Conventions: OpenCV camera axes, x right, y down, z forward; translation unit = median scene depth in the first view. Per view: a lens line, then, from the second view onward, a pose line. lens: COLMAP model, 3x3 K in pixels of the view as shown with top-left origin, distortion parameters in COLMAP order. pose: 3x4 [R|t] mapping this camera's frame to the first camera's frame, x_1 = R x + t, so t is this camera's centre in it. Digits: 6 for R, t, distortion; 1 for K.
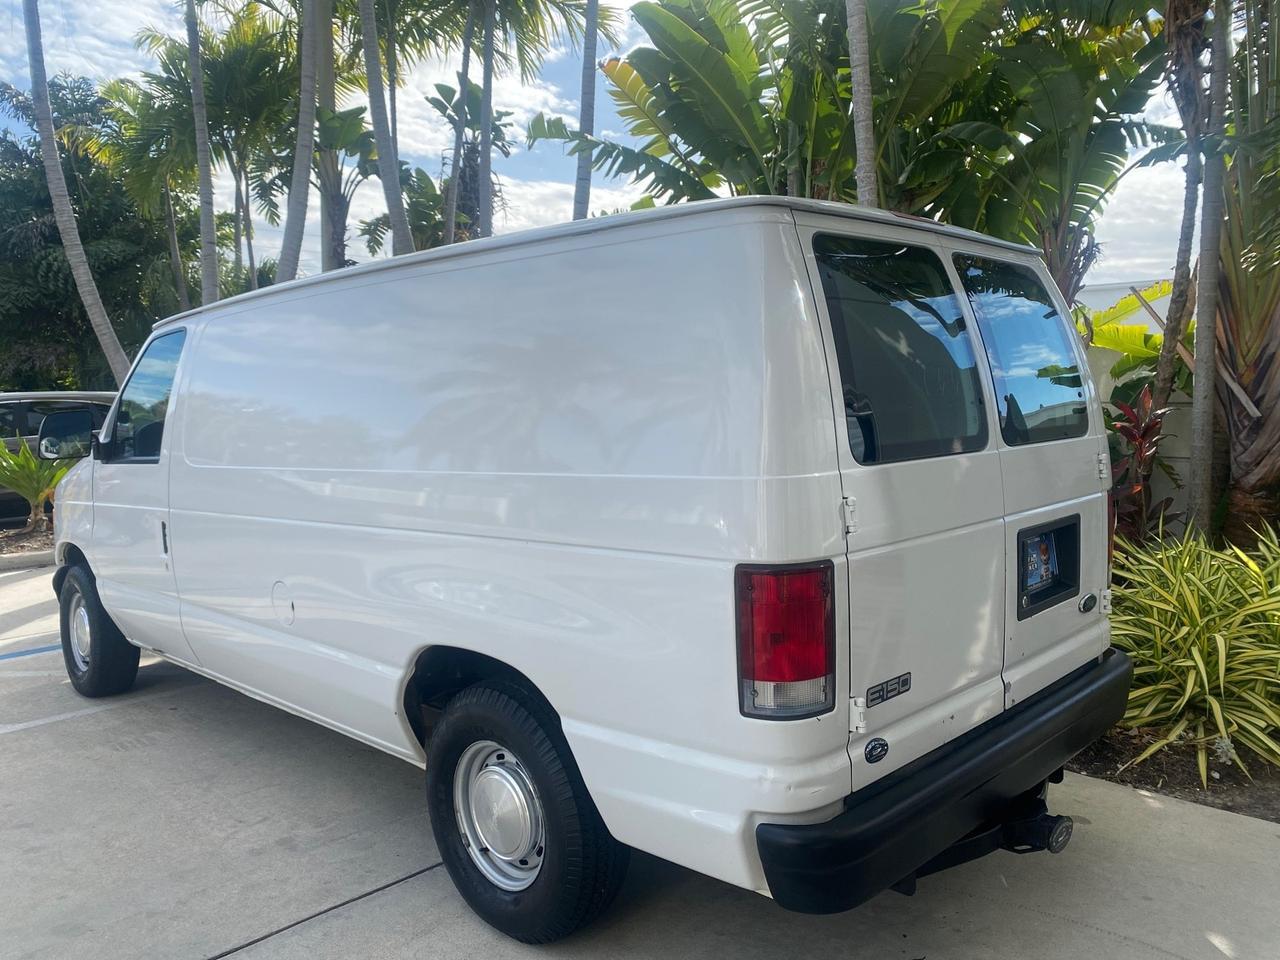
lens RADIAL K [[977.1, 0, 640.2], [0, 977.1, 468.8], [0, 0, 1]] dist [0.004423, 0.004338]
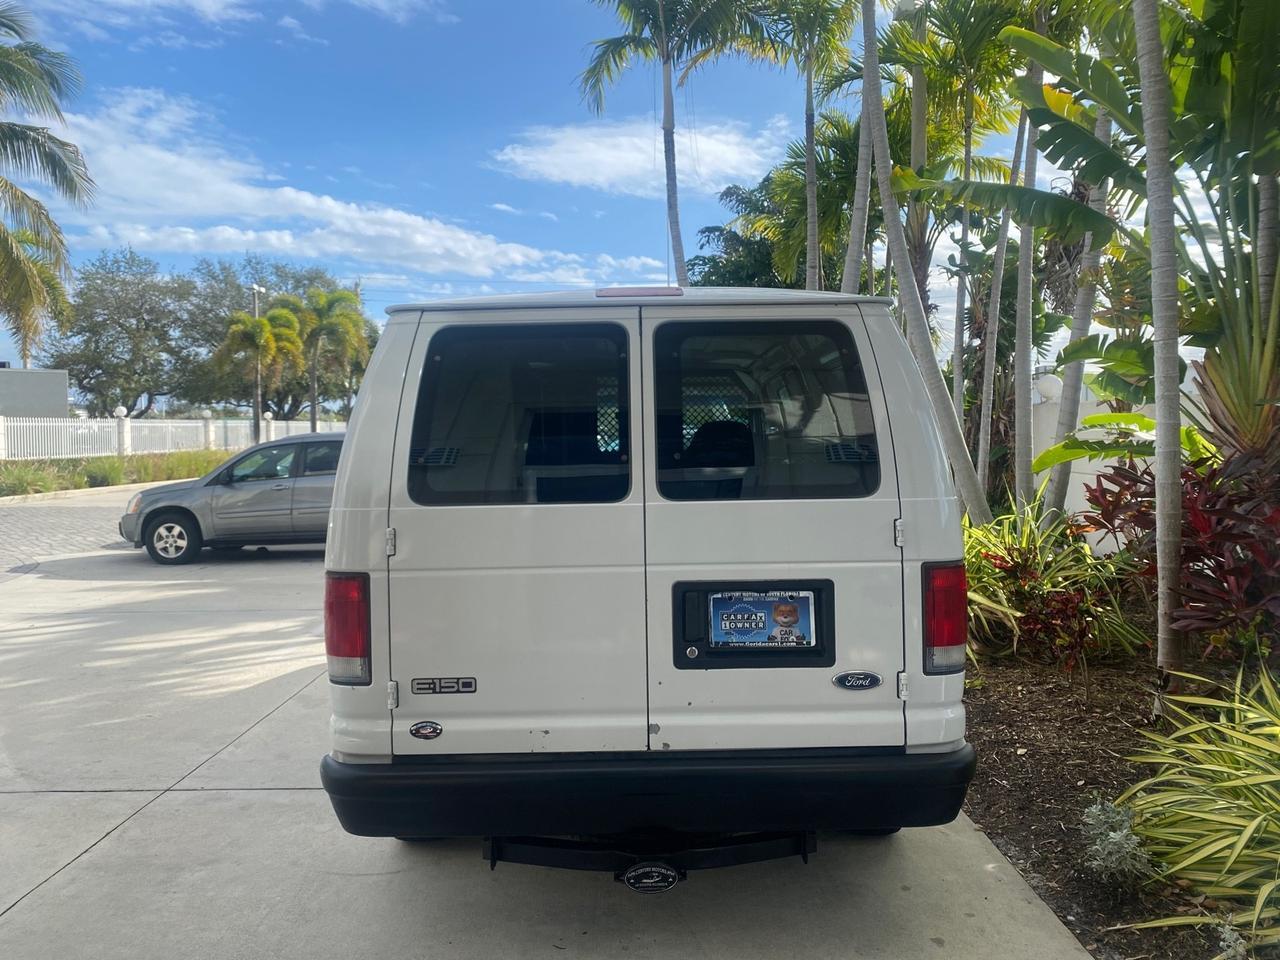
lens RADIAL K [[970.1, 0, 639.5], [0, 970.1, 472.8], [0, 0, 1]] dist [0.009829, 0.002984]
pose [[0.707643, 0.034139, -0.705745, 0.812264], [-0.054613, 0.998487, -0.006461, -0.033385], [0.704457, 0.043115, 0.708436, 0.174410]]
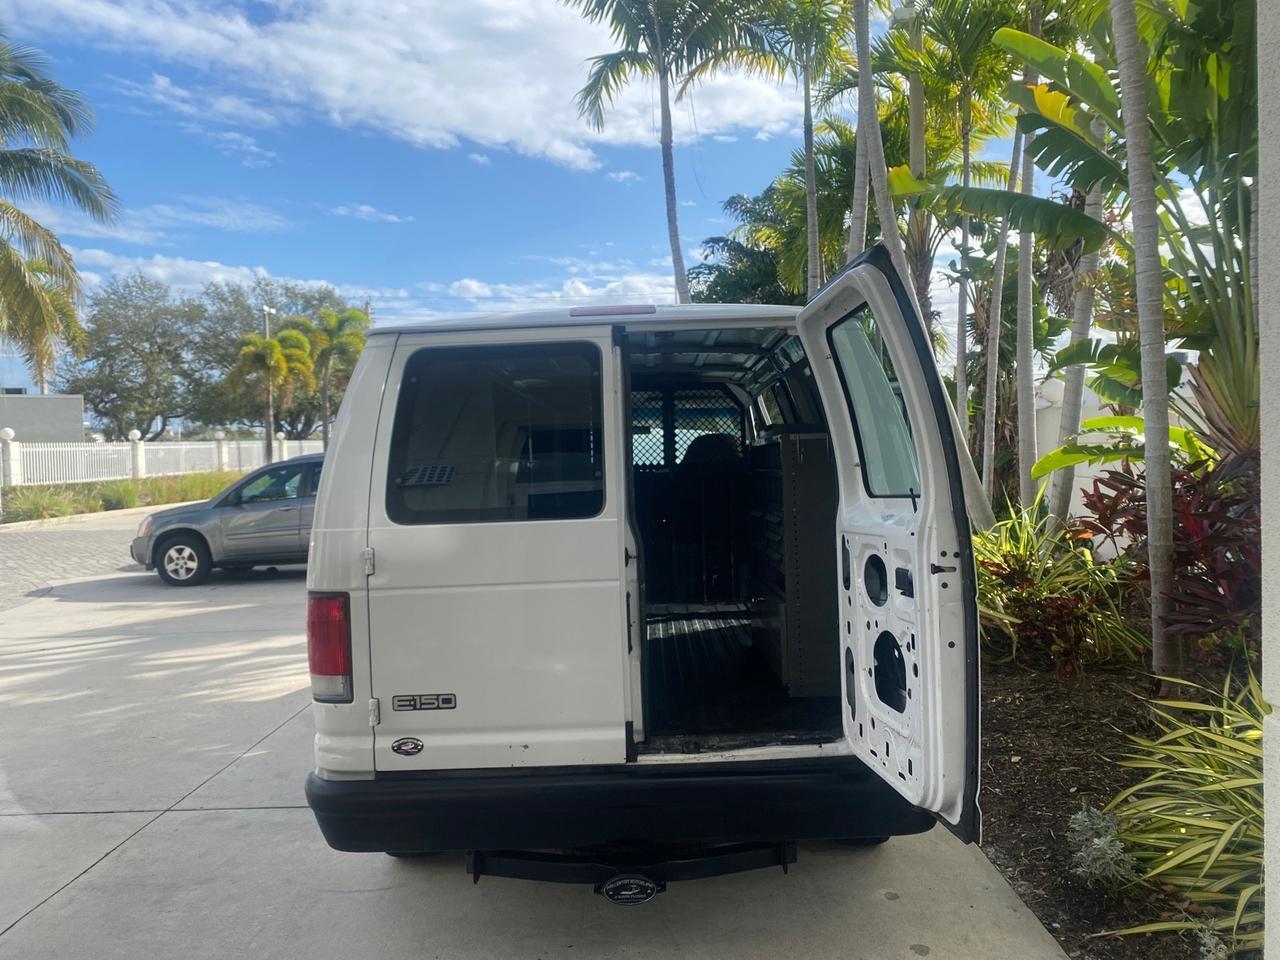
lens RADIAL K [[972.3, 0, 636.3], [0, 972.3, 474.4], [0, 0, 1]] dist [0.010964, 0.002462]
pose [[0.695613, 0.012156, -0.718314, 0.845033], [-0.034666, 0.999260, -0.016659, -0.037726], [0.717580, 0.036489, 0.695520, 0.188550]]
